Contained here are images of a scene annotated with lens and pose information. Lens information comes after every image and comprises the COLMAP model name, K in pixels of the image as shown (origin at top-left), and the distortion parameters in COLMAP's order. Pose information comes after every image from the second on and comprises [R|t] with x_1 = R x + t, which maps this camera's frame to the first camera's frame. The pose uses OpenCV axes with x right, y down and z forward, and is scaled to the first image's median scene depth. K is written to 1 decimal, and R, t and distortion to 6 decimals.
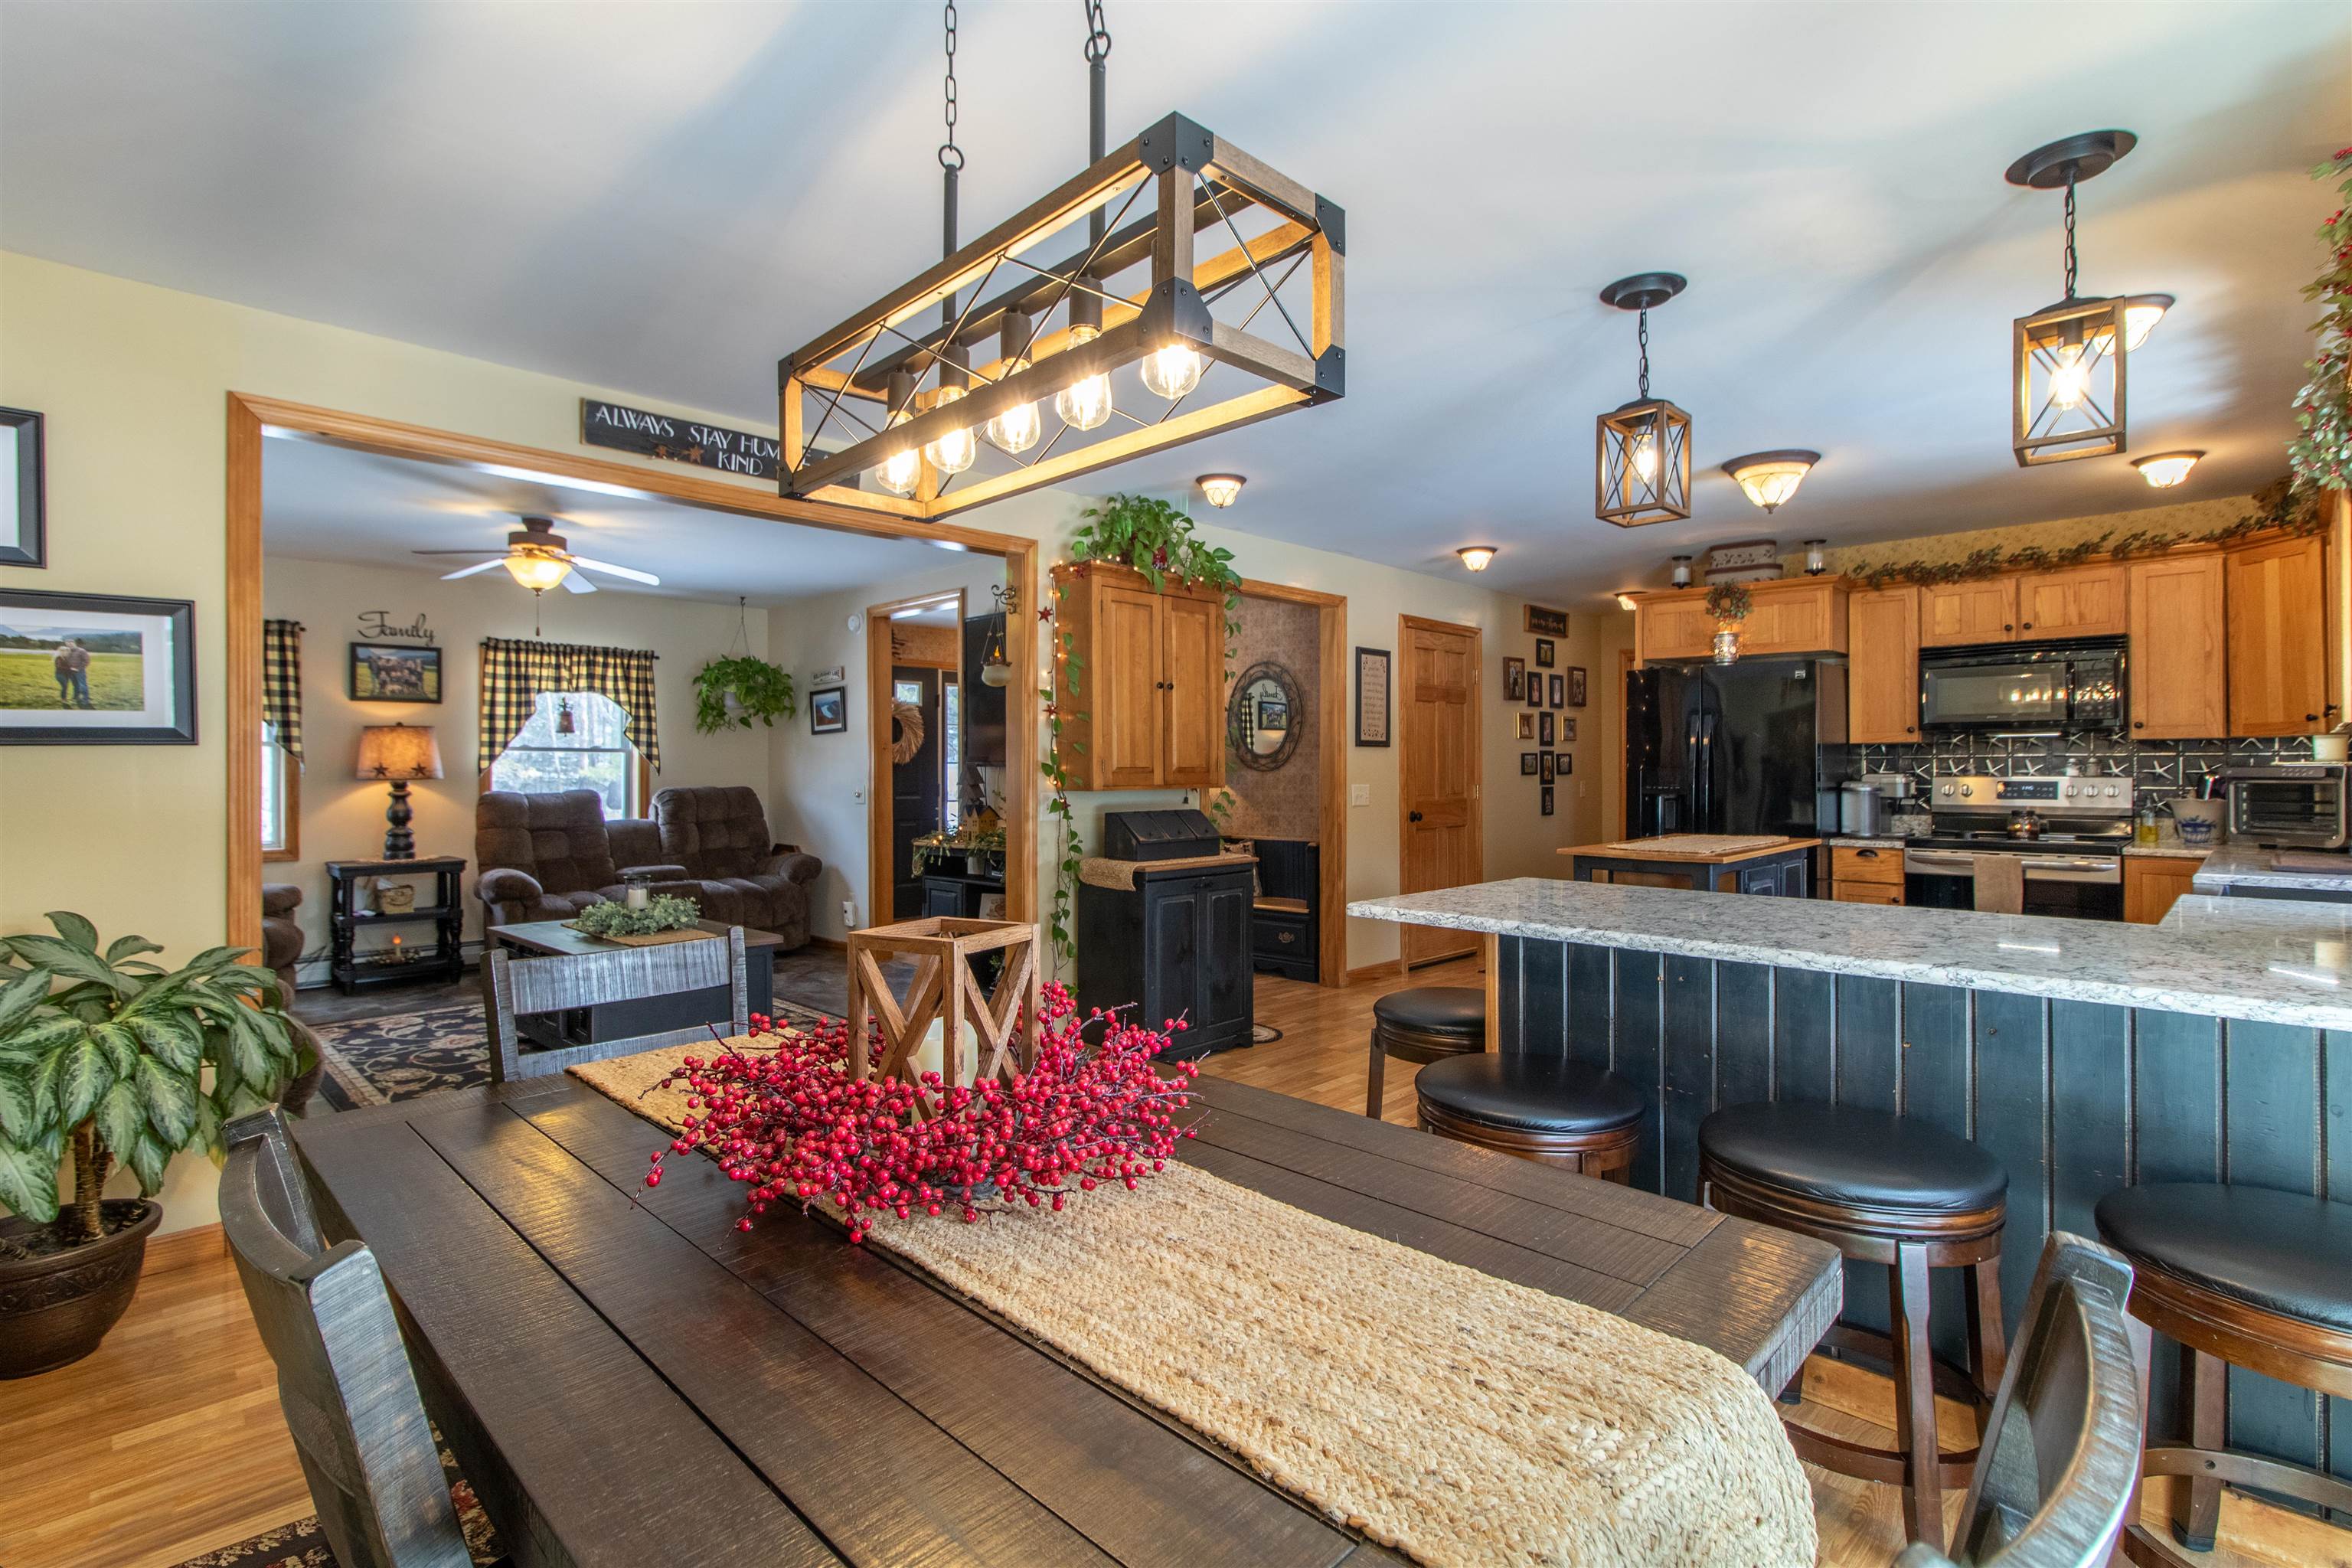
lens RADIAL K [[1102.8, 0, 1161.3], [0, 1102.8, 772.6], [0, 0, 1]] dist [0.000668, -0.001859]
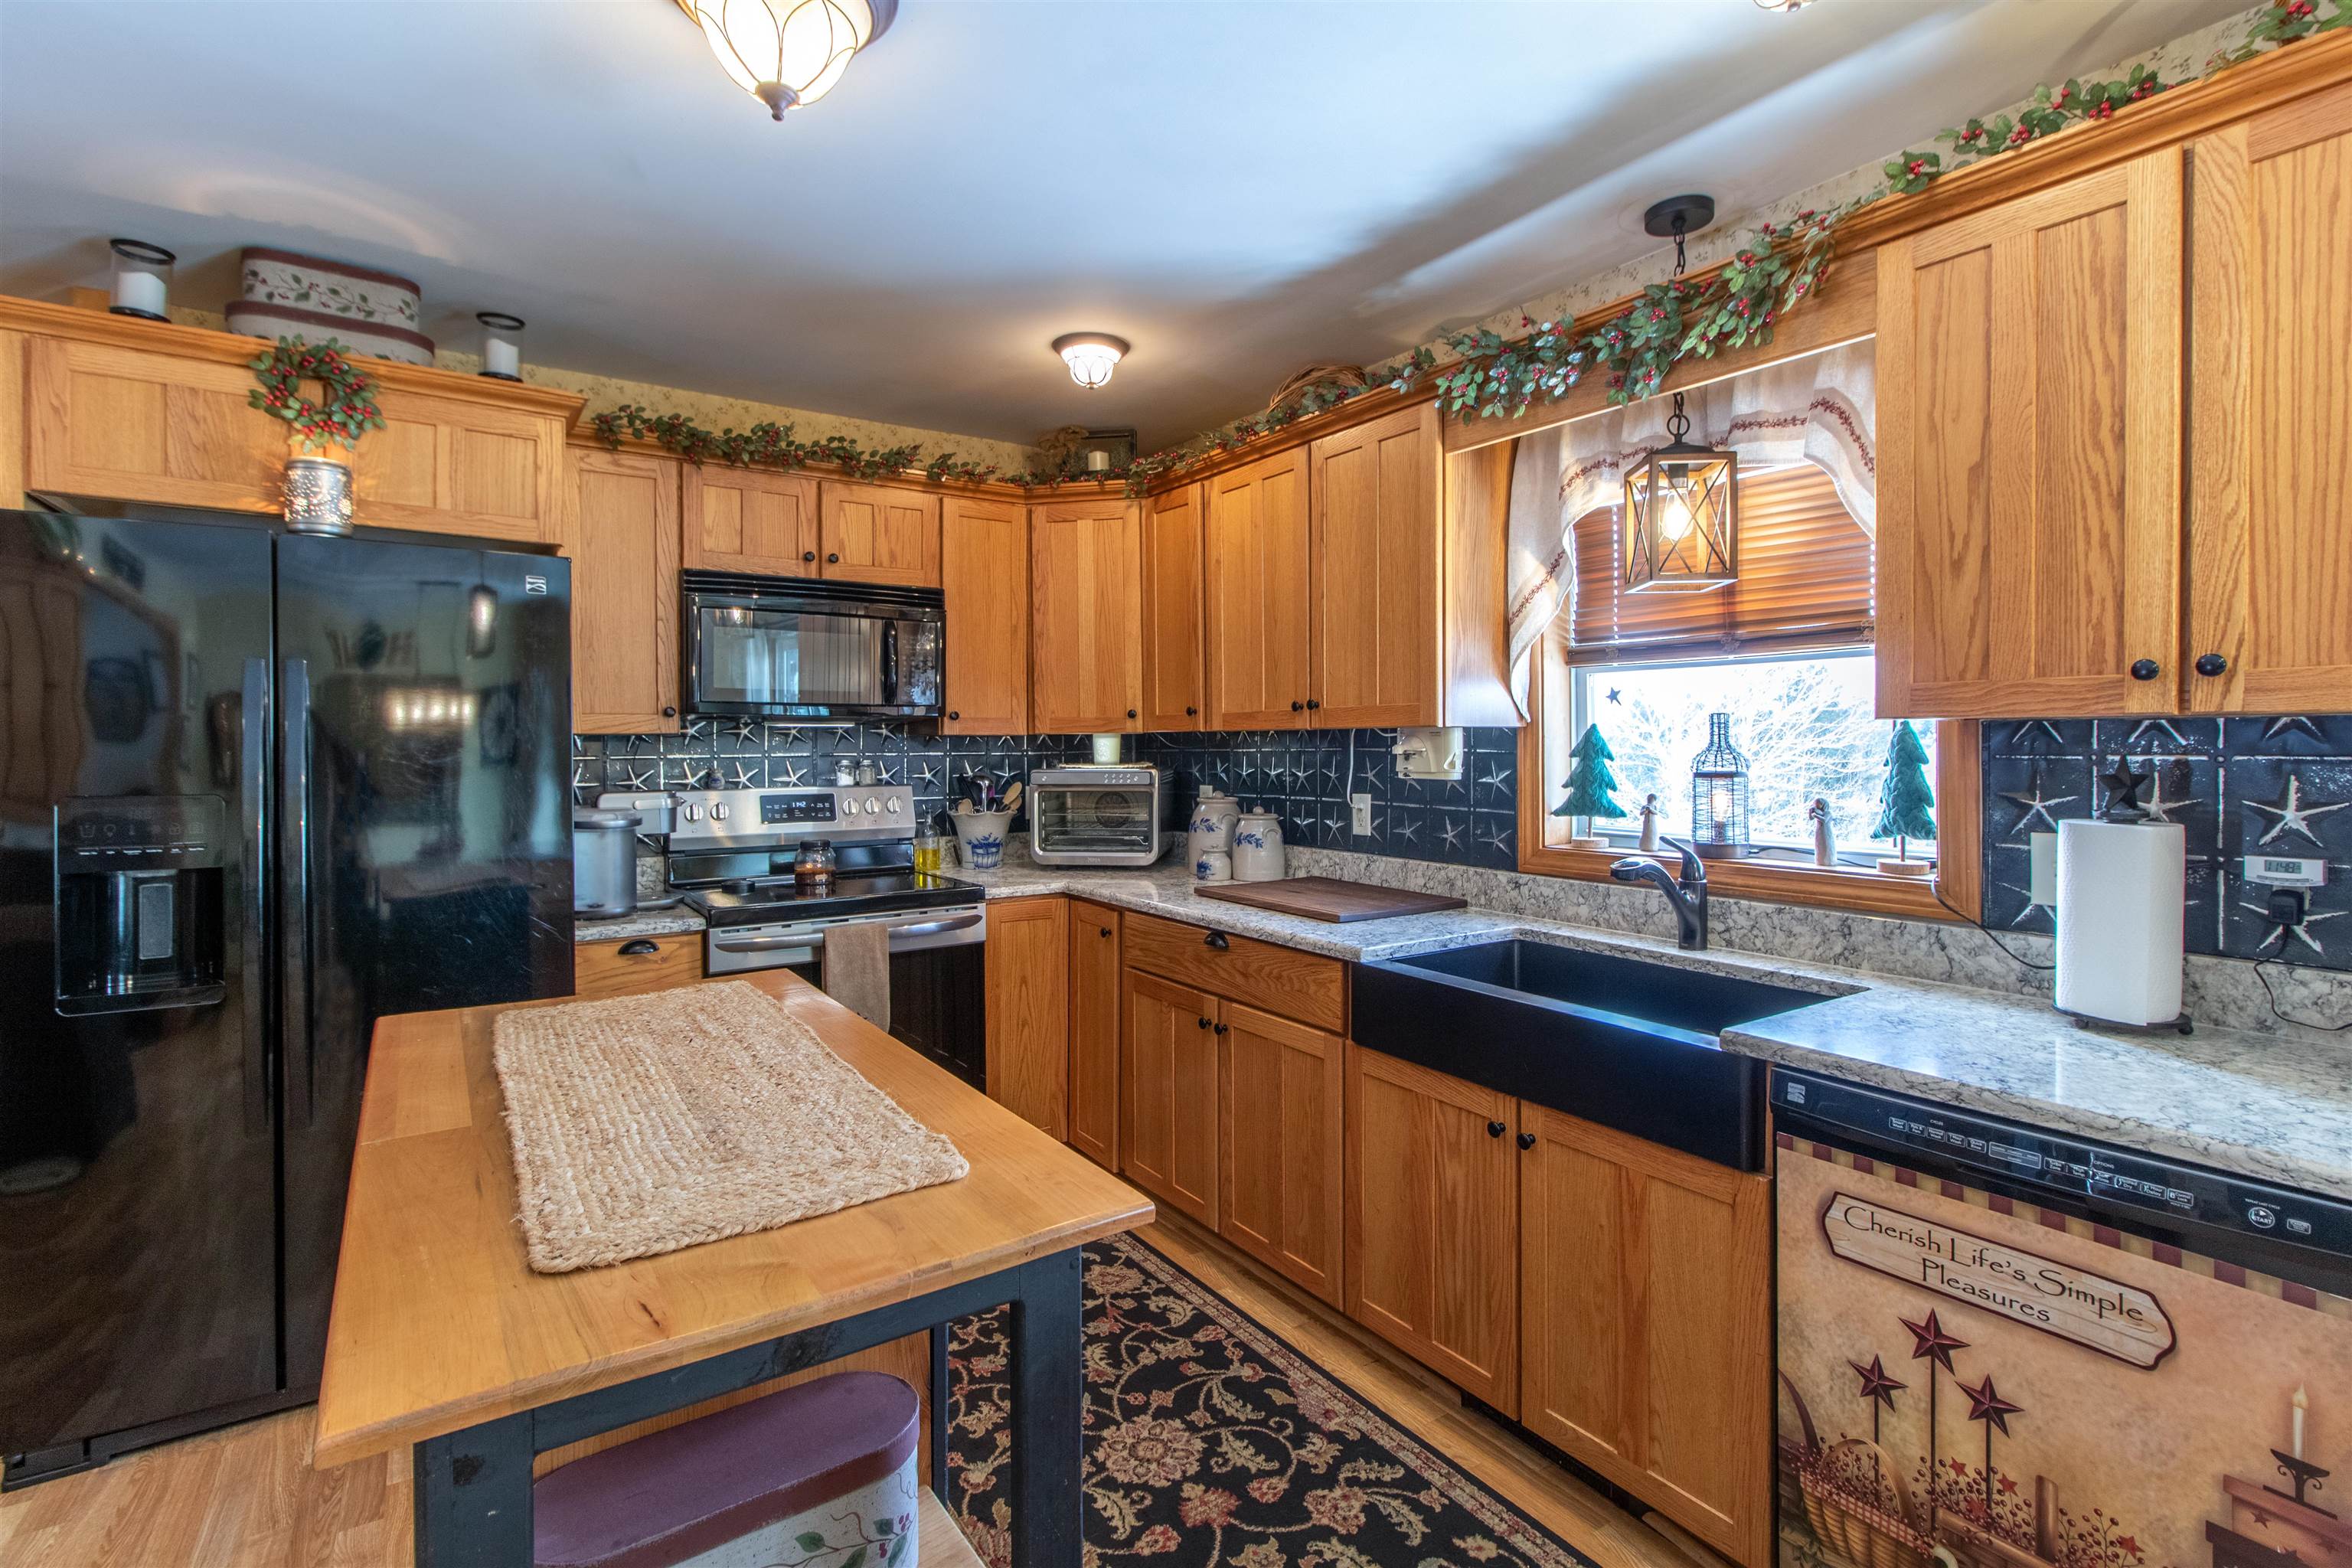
lens RADIAL K [[1102.8, 0, 1204.7], [0, 1102.8, 753.8], [0, 0, 1]] dist [0.000668, -0.001859]
pose [[0.170248, -0.010118, 0.985349, 0.140085], [0.003328, 0.999947, 0.009693, -0.018084], [-0.985396, 0.001629, 0.170273, 0.524923]]
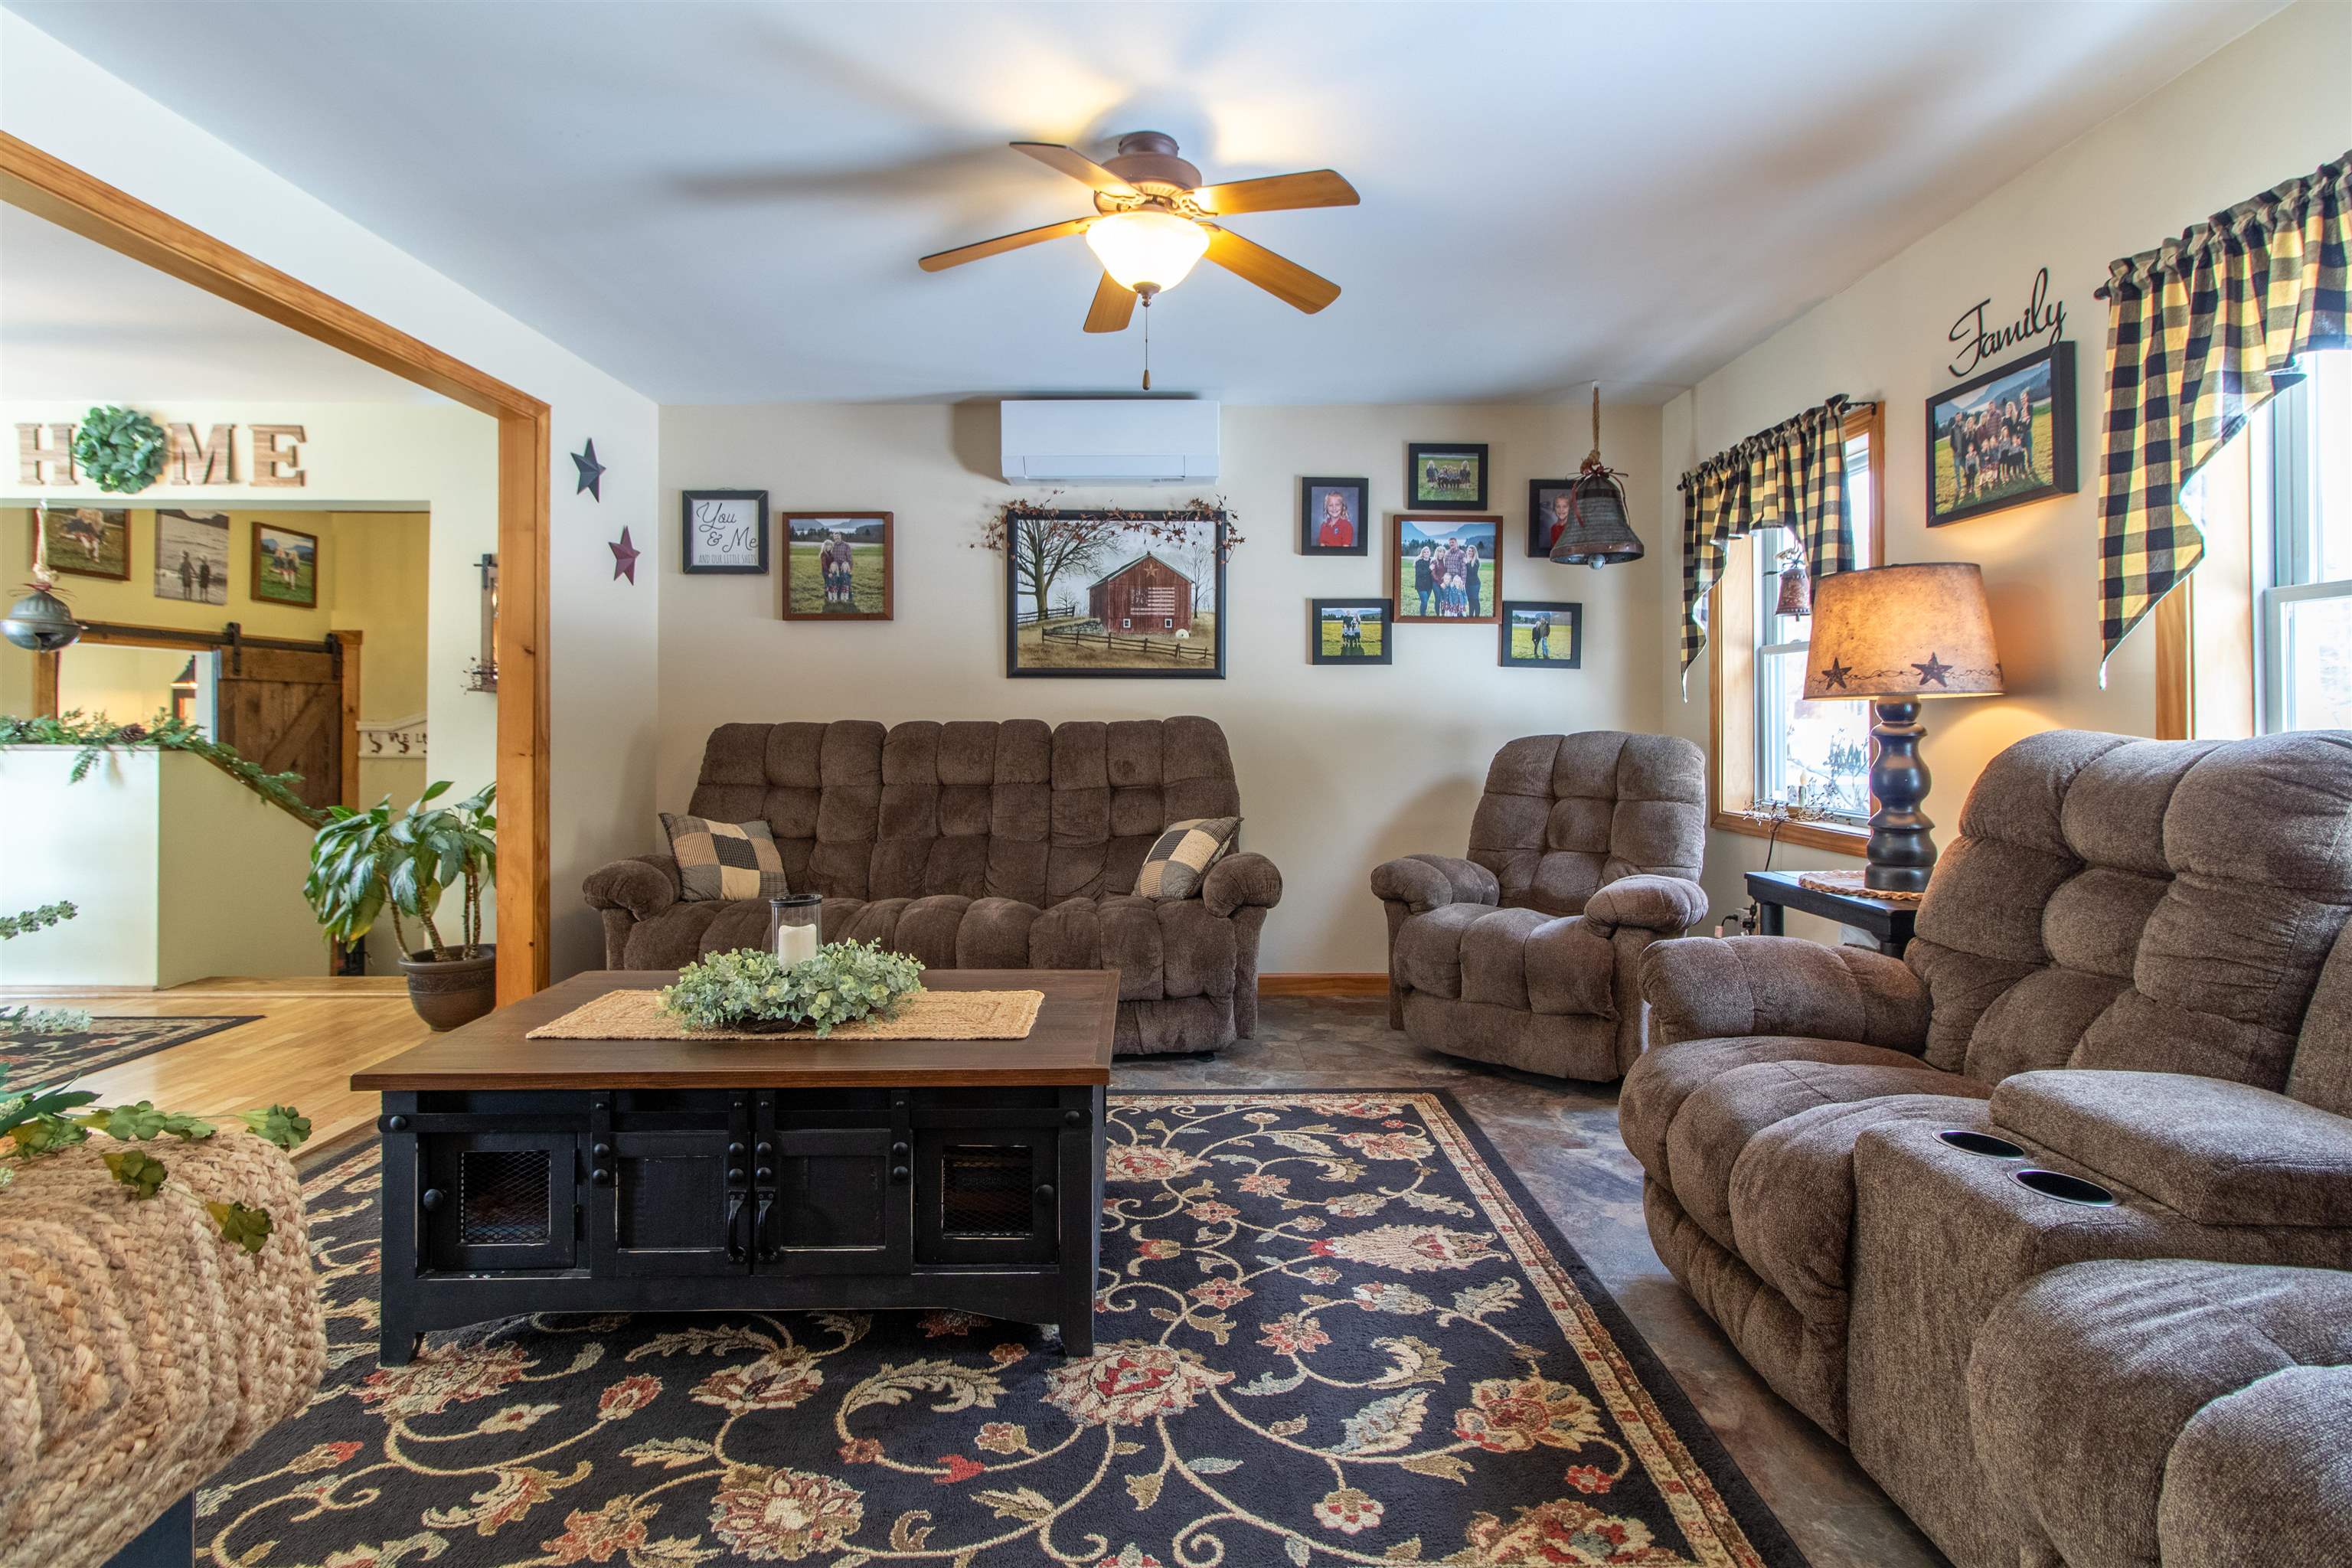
lens RADIAL K [[1102.8, 0, 1215.6], [0, 1102.8, 709.1], [0, 0, 1]] dist [0.000668, -0.001859]
pose [[-0.687267, -0.007958, -0.726361, -0.197410], [-0.000124, 0.999941, -0.010839, 0.014999], [0.726405, -0.007359, -0.687228, 1.089775]]
